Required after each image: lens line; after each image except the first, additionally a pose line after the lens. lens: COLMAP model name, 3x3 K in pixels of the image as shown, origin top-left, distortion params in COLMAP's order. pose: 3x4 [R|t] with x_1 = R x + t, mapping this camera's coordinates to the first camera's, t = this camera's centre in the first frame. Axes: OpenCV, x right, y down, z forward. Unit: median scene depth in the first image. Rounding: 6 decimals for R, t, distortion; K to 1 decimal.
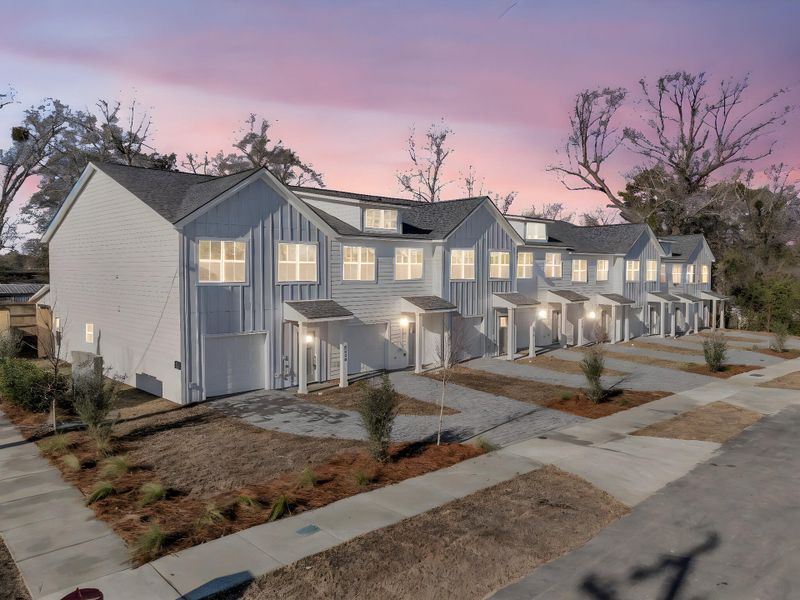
lens RADIAL K [[577.1, 0, 400.0], [0, 577.1, 300.0], [0, 0, 1]] dist [-0.002649, 0.000494]
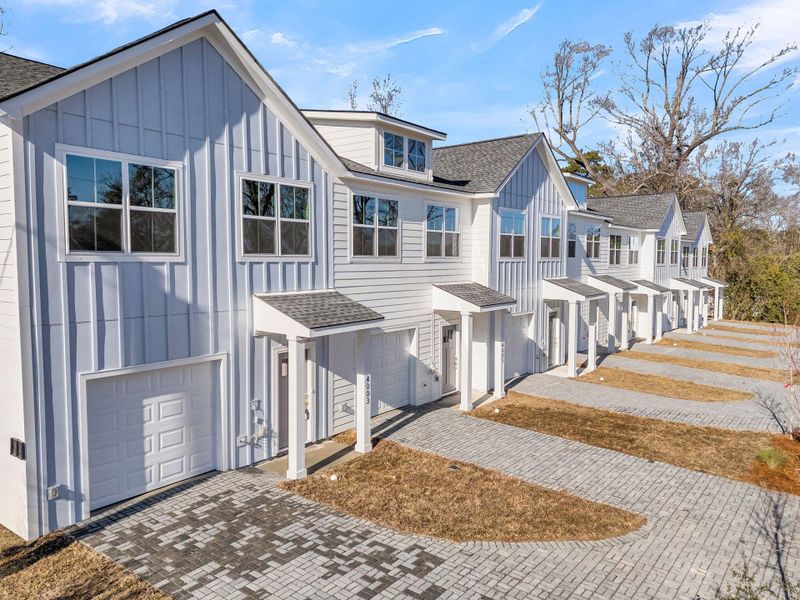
lens RADIAL K [[577.1, 0, 400.0], [0, 577.1, 300.0], [0, 0, 1]] dist [-0.002649, 0.000494]
pose [[0.986070, -0.014785, 0.165672, -0.154599], [0.012639, 0.999822, 0.013997, 0.001349], [-0.165849, -0.011708, 0.986082, 0.469079]]
